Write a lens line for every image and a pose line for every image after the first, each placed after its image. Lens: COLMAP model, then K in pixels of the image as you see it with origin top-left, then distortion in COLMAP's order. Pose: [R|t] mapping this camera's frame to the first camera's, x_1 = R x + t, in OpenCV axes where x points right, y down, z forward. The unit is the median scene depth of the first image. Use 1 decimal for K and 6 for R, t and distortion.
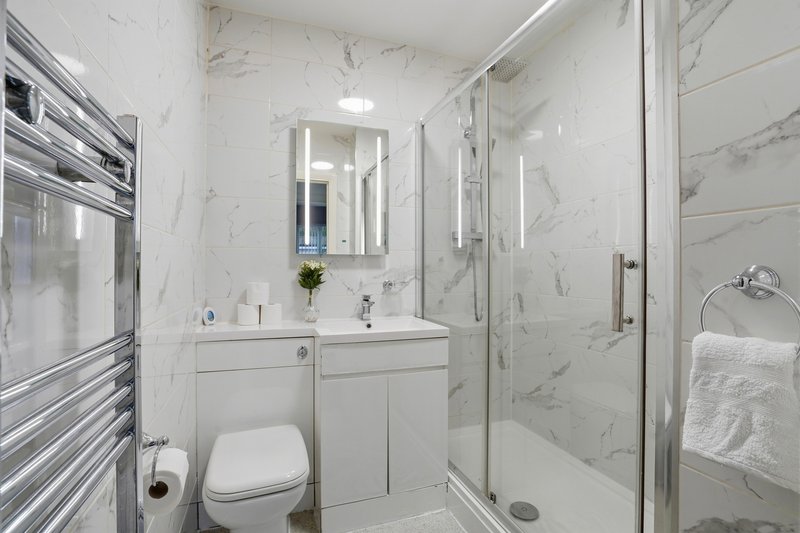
lens RADIAL K [[378.3, 0, 402.9], [0, 378.3, 262.5], [0, 0, 1]] dist [-0.045218, 0.021890]
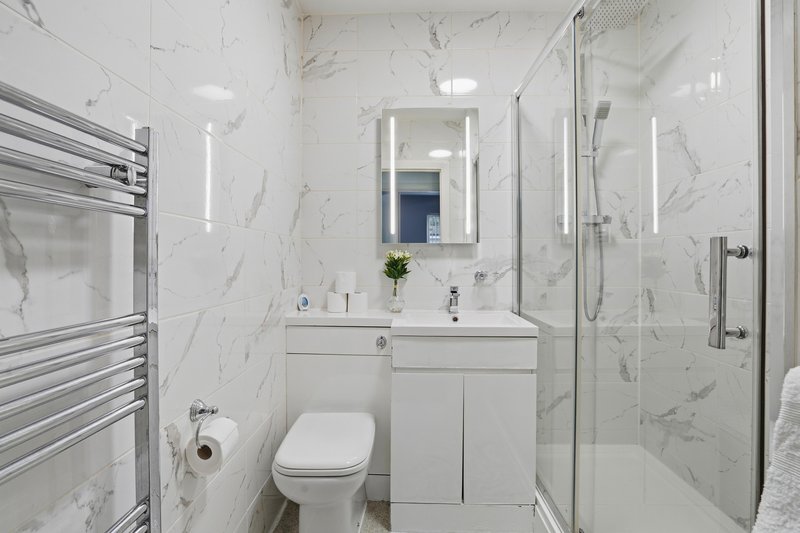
lens RADIAL K [[388.2, 0, 398.3], [0, 388.2, 253.0], [0, 0, 1]] dist [-0.049515, 0.024708]
pose [[0.928549, -0.005149, -0.371175, 0.136828], [0.005885, 0.999982, 0.000850, 0.001127], [0.371164, -0.002974, 0.928562, 0.055344]]
